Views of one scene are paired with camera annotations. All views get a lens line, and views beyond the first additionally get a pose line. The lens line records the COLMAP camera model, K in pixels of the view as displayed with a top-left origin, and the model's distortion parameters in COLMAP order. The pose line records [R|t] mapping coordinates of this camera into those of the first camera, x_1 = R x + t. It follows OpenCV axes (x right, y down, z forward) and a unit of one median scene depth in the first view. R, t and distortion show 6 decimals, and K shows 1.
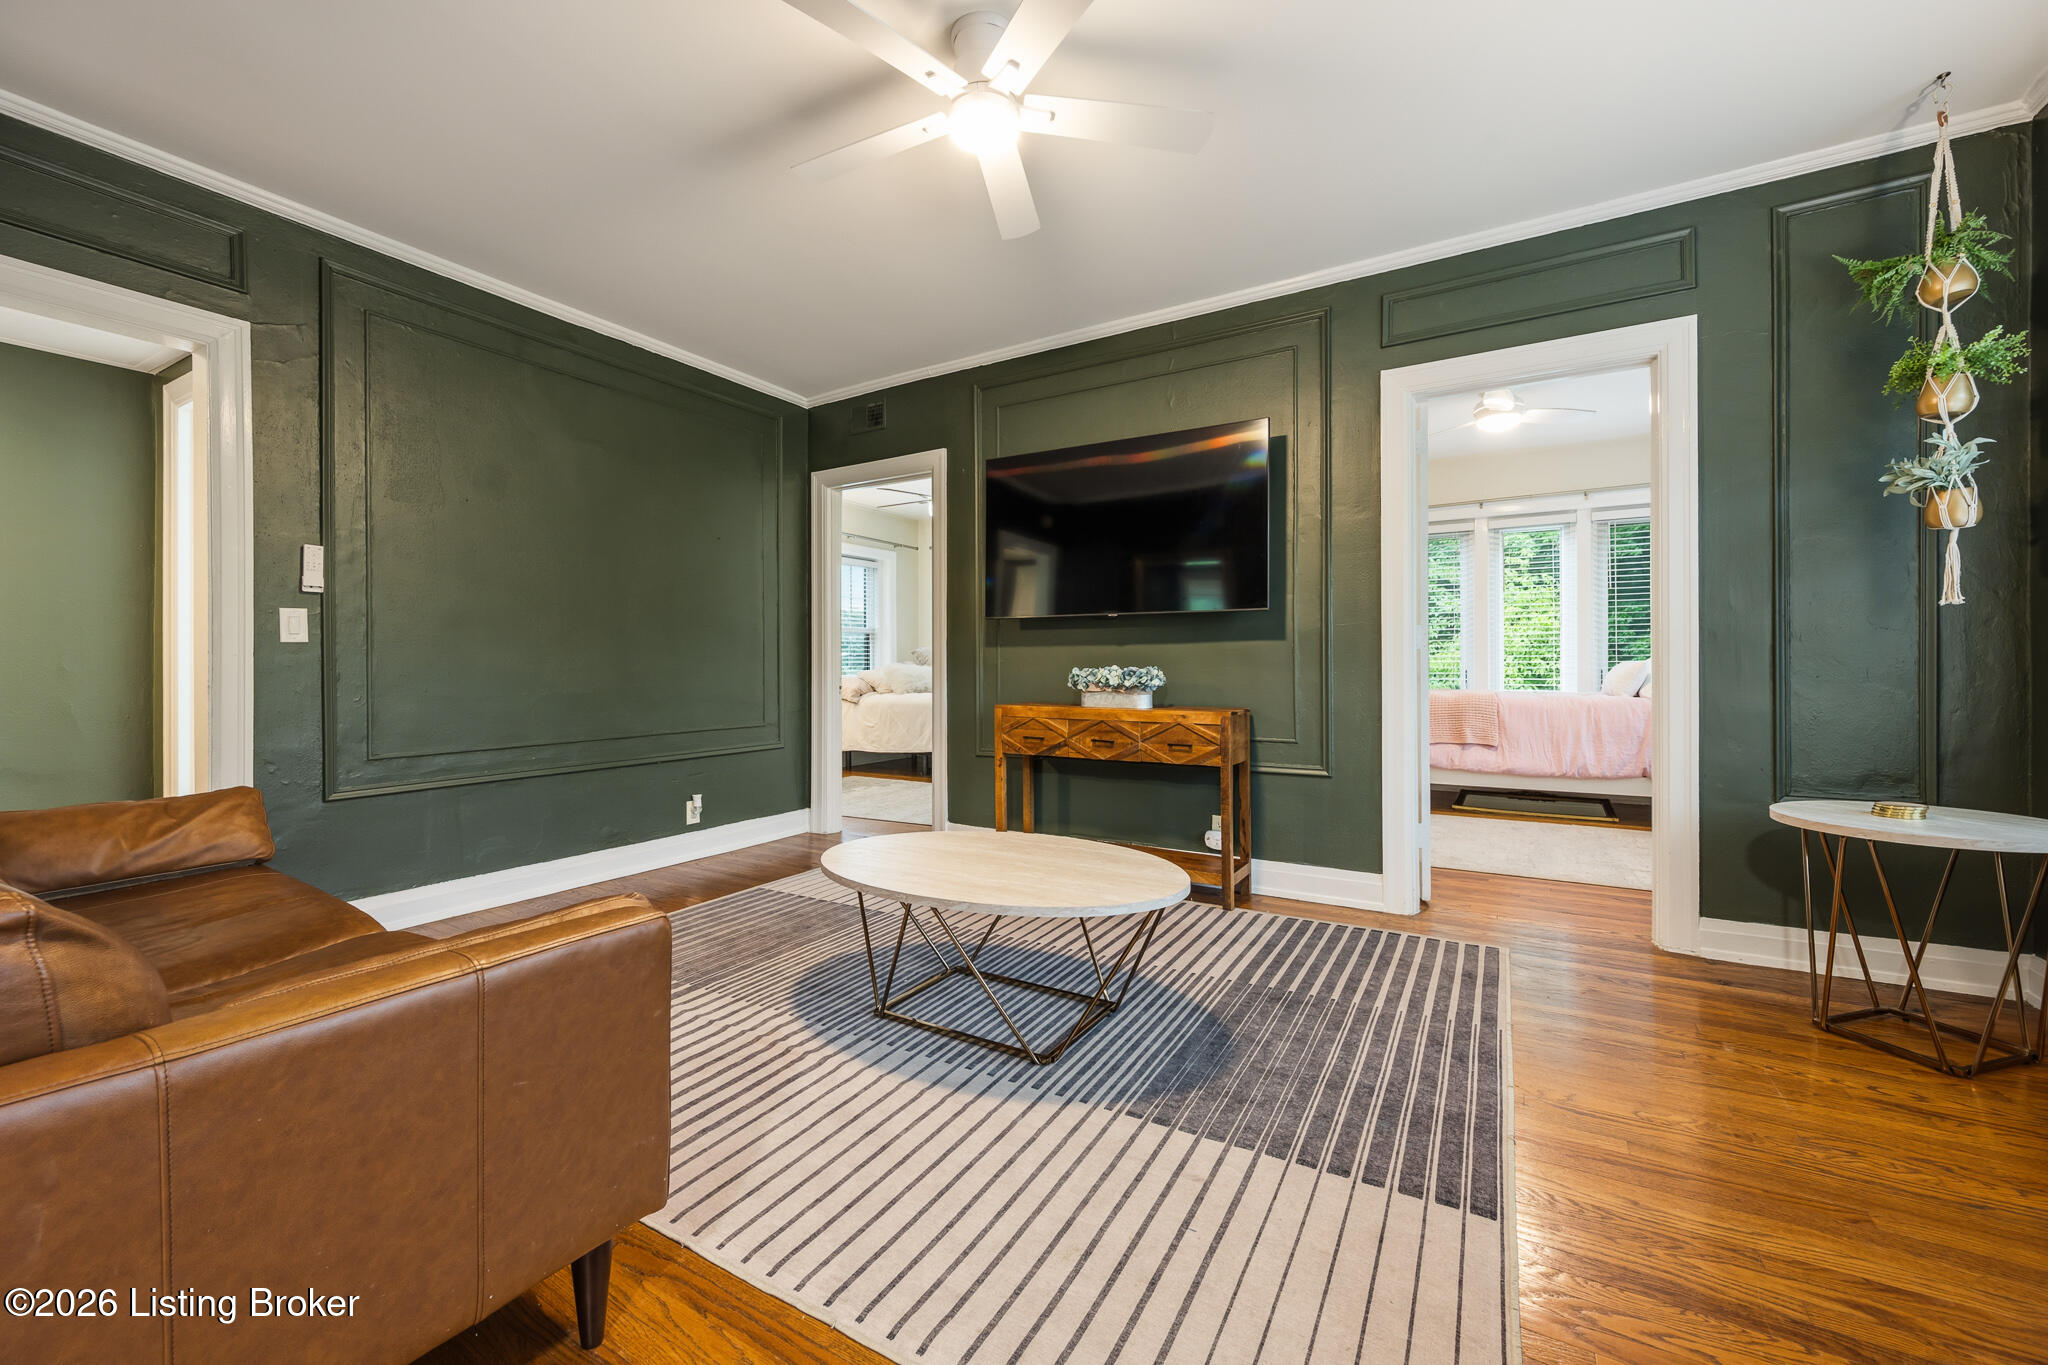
lens RADIAL K [[811.0, 0, 1025.8], [0, 811.0, 663.4], [0, 0, 1]] dist [-0.002784, 0.000395]
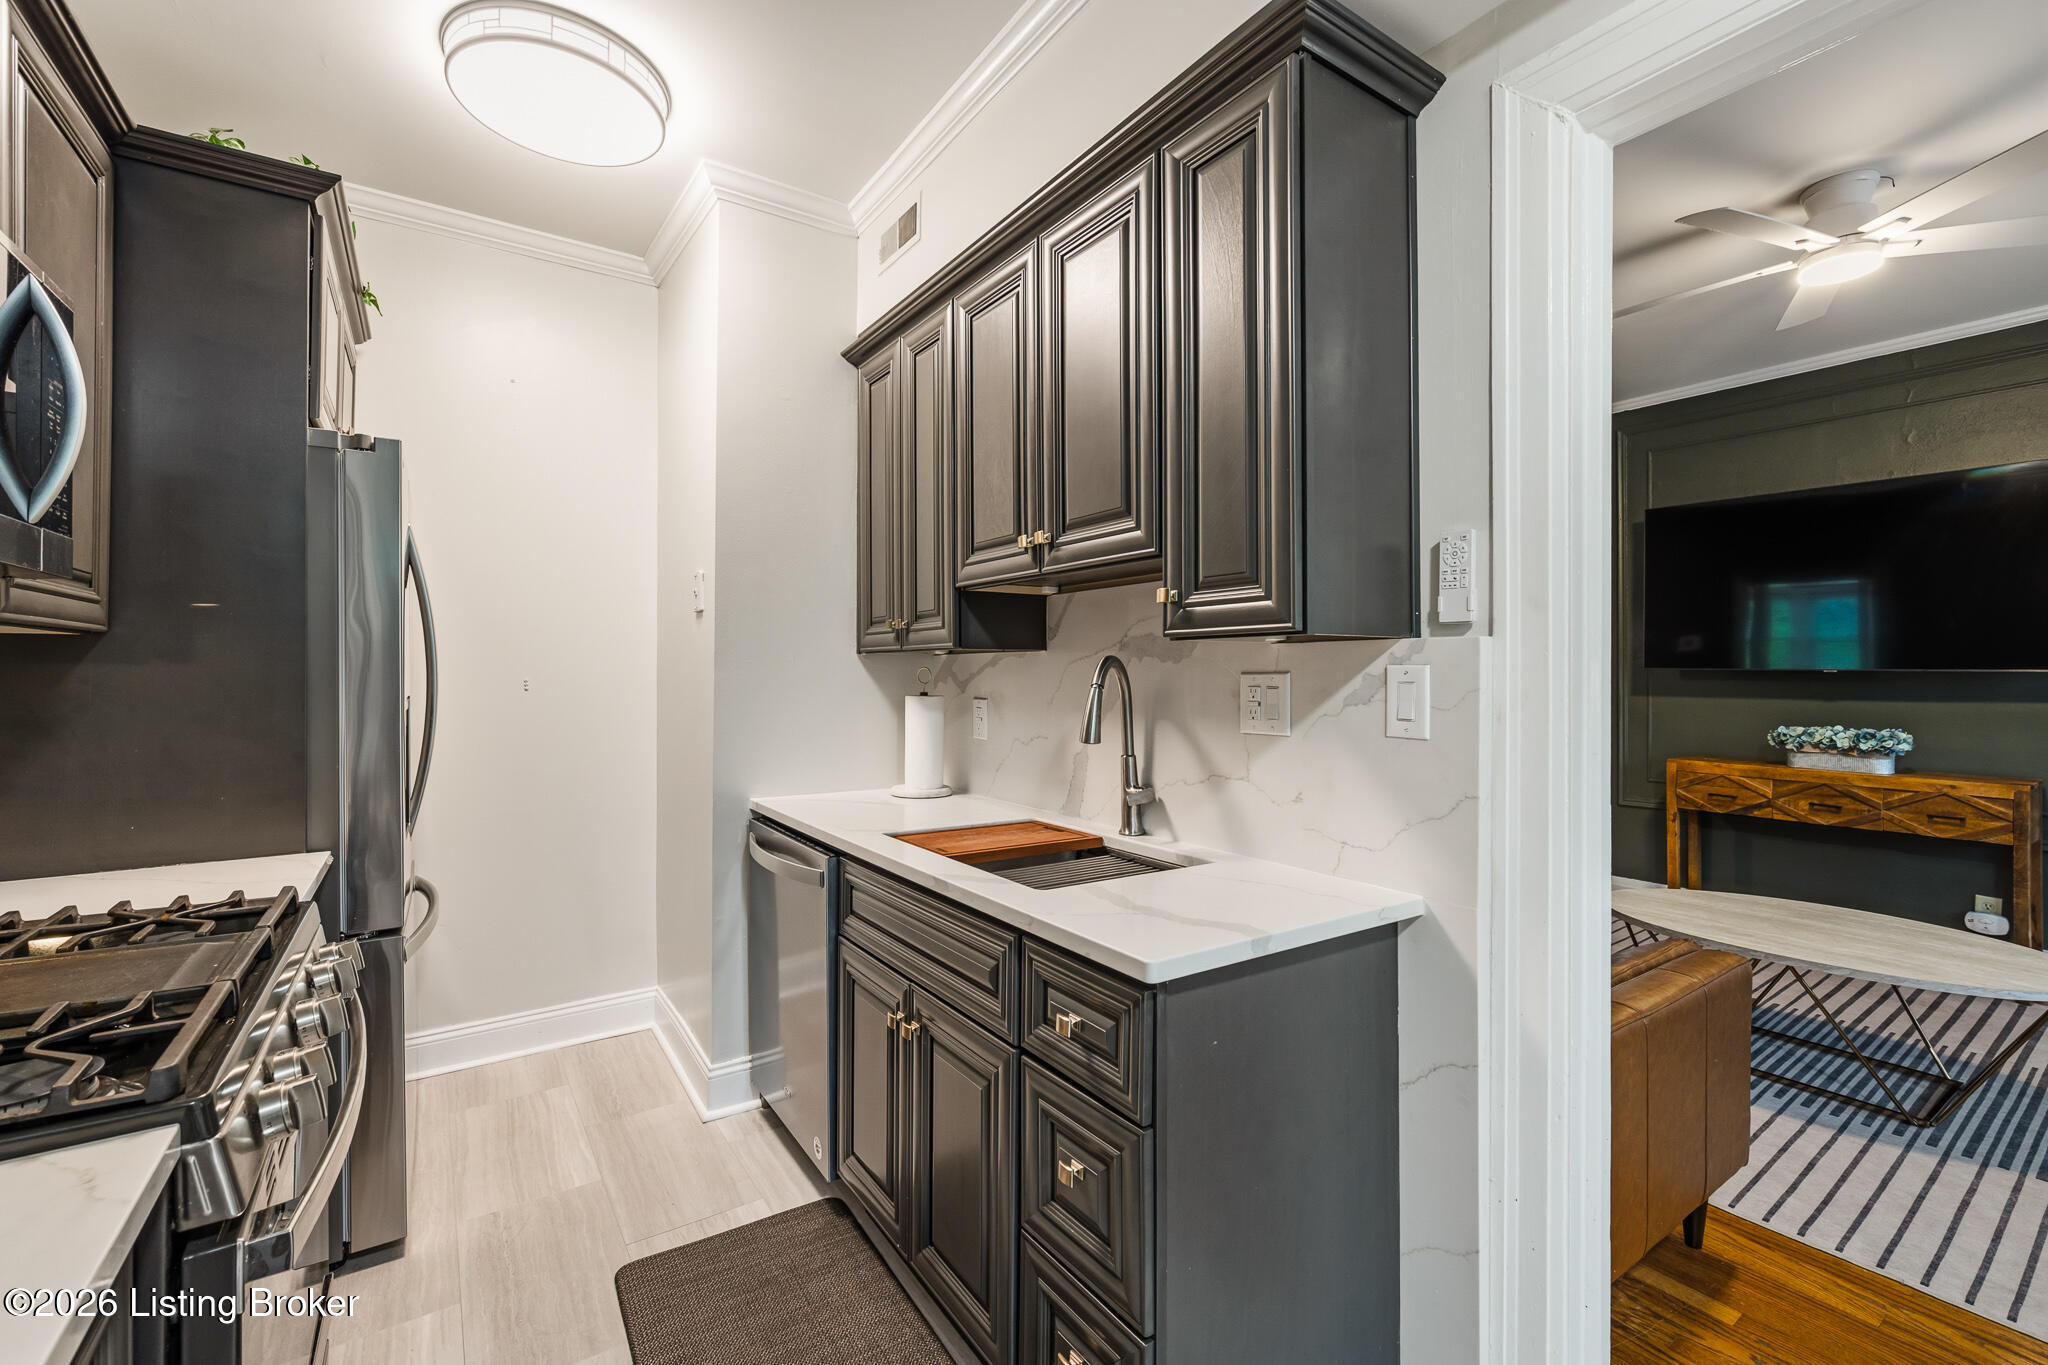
lens RADIAL K [[861.9, 0, 1023.7], [0, 861.9, 666.0], [0, 0, 1]] dist [0.002180, -0.000950]
pose [[0.907530, -0.001076, -0.419987, -0.360274], [0.003004, 0.999988, 0.003928, -0.080857], [0.419977, -0.004827, 0.907522, -0.341786]]
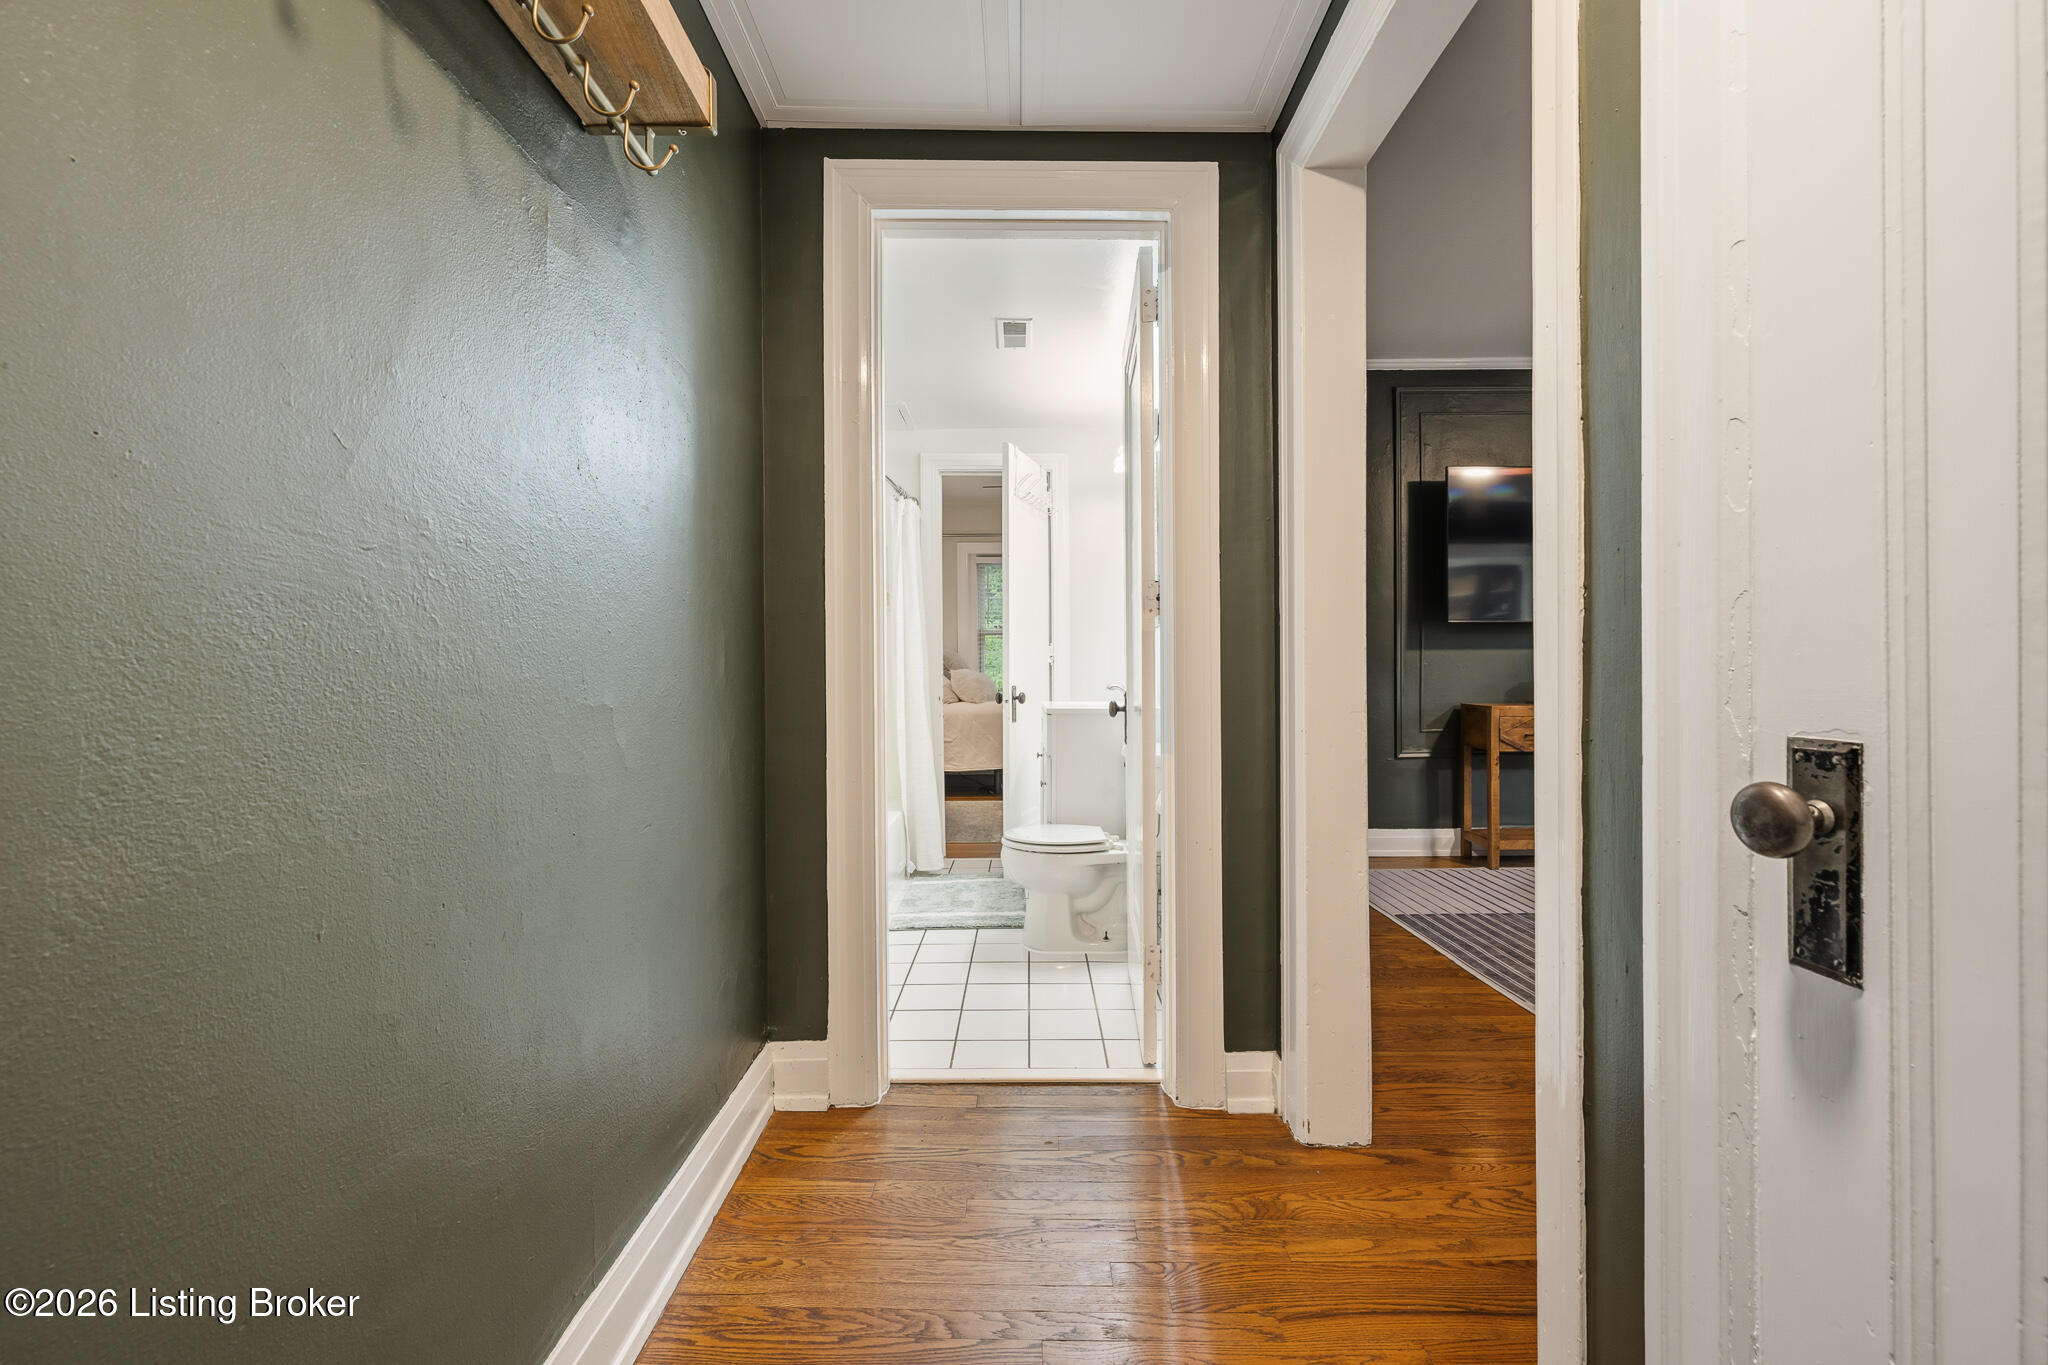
lens RADIAL K [[861.9, 0, 1034.2], [0, 861.9, 665.6], [0, 0, 1]] dist [0.002180, -0.000950]
pose [[0.833859, 0.008874, 0.551906, -1.318610], [-0.003375, 0.999934, -0.010979, 0.015890], [-0.551967, 0.007292, 0.833834, 0.475514]]
